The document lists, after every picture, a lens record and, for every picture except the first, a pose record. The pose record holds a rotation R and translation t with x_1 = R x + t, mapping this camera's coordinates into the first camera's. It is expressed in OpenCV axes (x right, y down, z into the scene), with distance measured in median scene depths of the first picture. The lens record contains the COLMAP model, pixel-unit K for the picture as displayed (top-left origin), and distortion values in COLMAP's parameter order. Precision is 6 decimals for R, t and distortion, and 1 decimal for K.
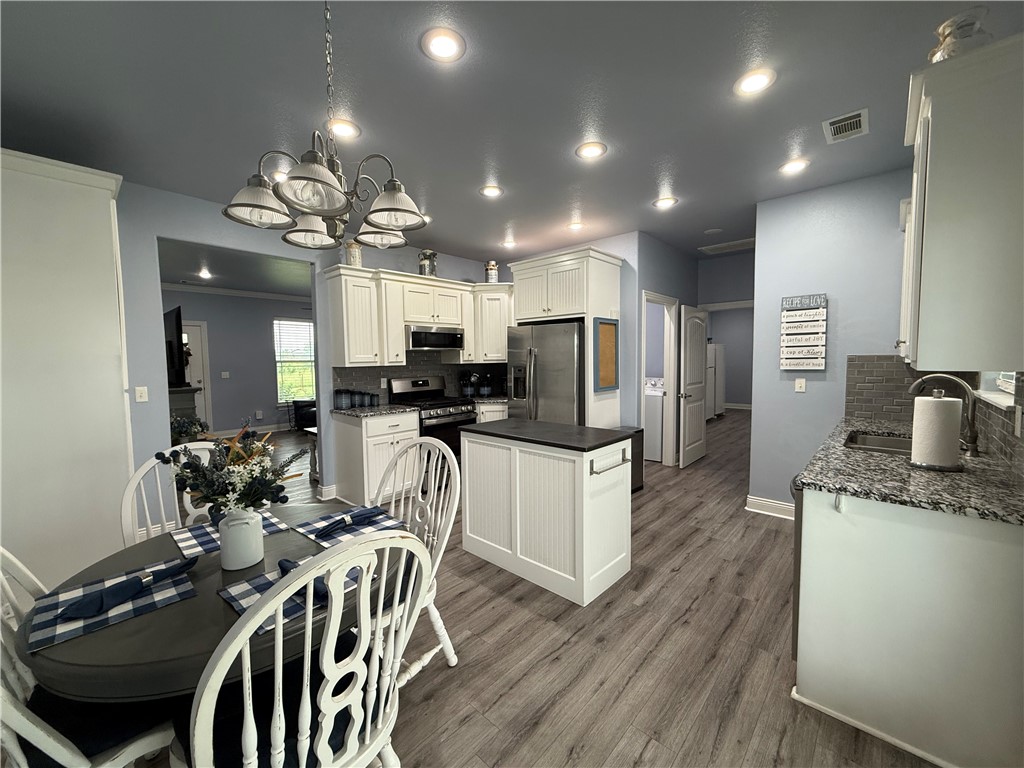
lens RADIAL K [[407.9, 0, 514.1], [0, 407.9, 384.3], [0, 0, 1]] dist [-0.000024, 0.000224]
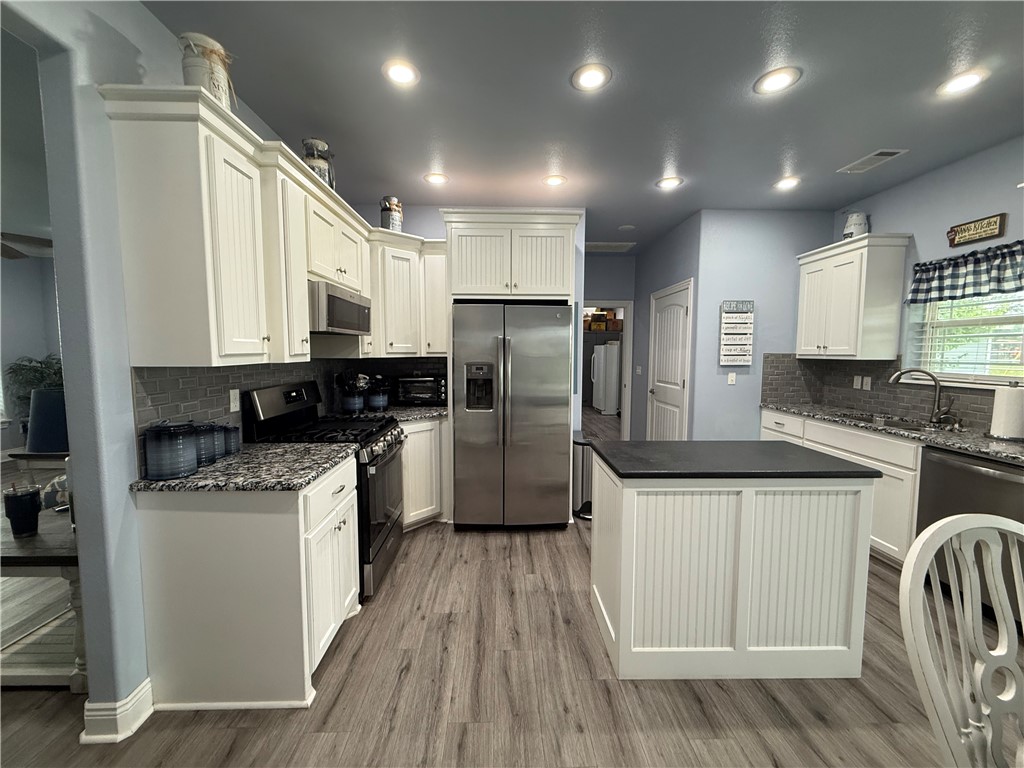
lens RADIAL K [[407.9, 0, 510.5], [0, 407.9, 381.8], [0, 0, 1]] dist [-0.000024, 0.000224]
pose [[0.719659, -0.036594, 0.693363, -0.477183], [0.030351, 0.999314, 0.021240, -0.028047], [-0.693664, 0.005758, 0.720275, 0.526632]]
